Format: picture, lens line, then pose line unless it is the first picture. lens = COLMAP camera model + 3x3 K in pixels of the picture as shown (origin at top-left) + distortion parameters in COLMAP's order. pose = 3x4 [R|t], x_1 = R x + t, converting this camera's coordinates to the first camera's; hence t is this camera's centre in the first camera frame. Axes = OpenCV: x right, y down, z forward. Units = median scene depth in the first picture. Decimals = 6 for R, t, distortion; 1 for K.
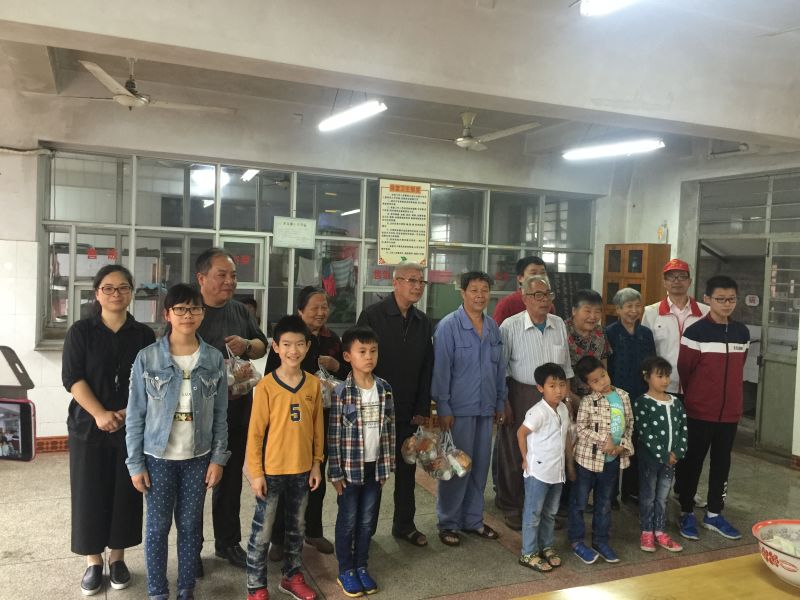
lens RADIAL K [[683.1, 0, 392.5], [0, 683.1, 294.1], [0, 0, 1]] dist [0.081967, -0.113788]
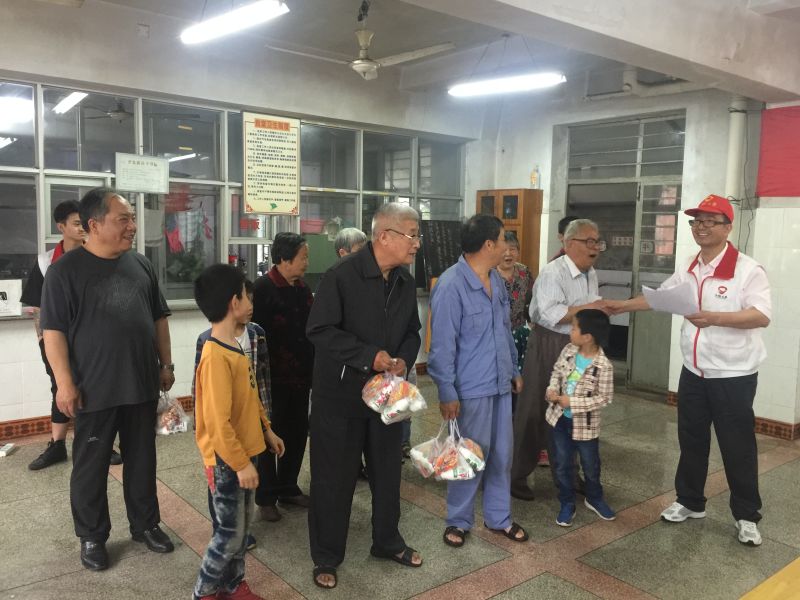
lens RADIAL K [[683.1, 0, 392.5], [0, 683.1, 294.1], [0, 0, 1]] dist [0.081967, -0.113788]
pose [[0.962982, -0.041926, 0.266286, -0.075844], [0.024804, 0.997422, 0.067341, 0.005878], [-0.268423, -0.058244, 0.961539, 0.106015]]
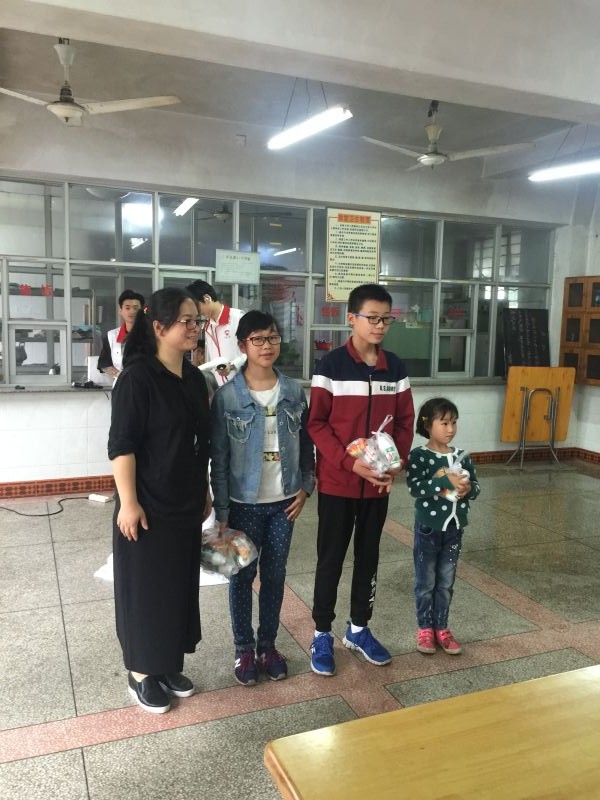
lens RADIAL K [[683.1, 0, 306.2], [0, 683.1, 390.5], [0, 0, 1]] dist [0.081967, -0.113788]
pose [[0.999892, -0.009943, -0.010828, -0.038801], [0.010668, 0.997549, 0.069160, 0.013725], [0.010114, -0.069268, 0.997547, 0.052524]]
